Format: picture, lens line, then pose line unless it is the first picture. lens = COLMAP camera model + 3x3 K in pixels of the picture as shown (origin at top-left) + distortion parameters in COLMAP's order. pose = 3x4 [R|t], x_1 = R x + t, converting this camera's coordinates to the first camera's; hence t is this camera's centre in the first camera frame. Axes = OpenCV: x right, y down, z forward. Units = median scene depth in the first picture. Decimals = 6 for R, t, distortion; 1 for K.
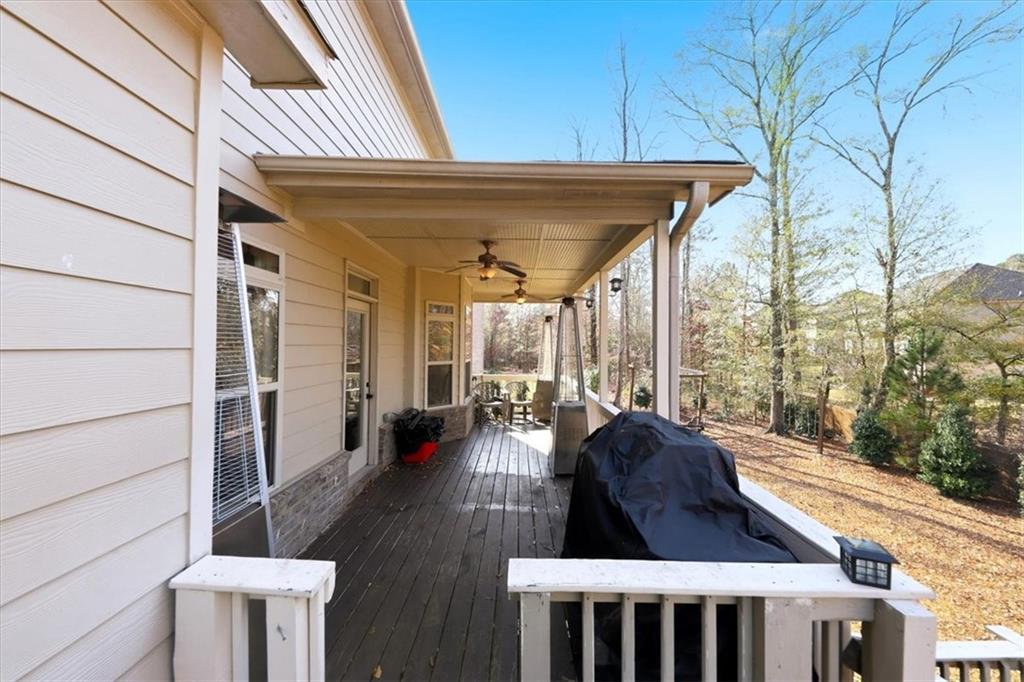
lens RADIAL K [[349.0, 0, 511.5], [0, 349.0, 342.3], [0, 0, 1]] dist [0.019839, -0.009172]
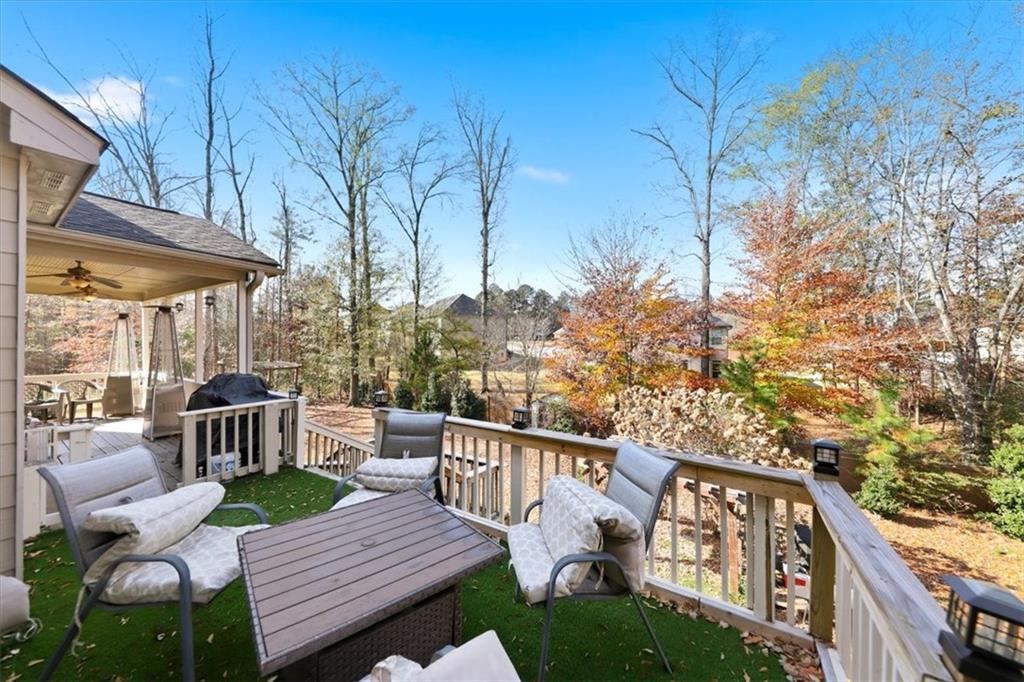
lens RADIAL K [[349.0, 0, 511.5], [0, 349.0, 342.3], [0, 0, 1]] dist [0.019839, -0.009172]
pose [[0.521937, -0.006196, 0.852962, -0.077487], [-0.005592, 0.999927, 0.010686, -0.003369], [-0.852966, -0.010348, 0.521864, -0.218249]]
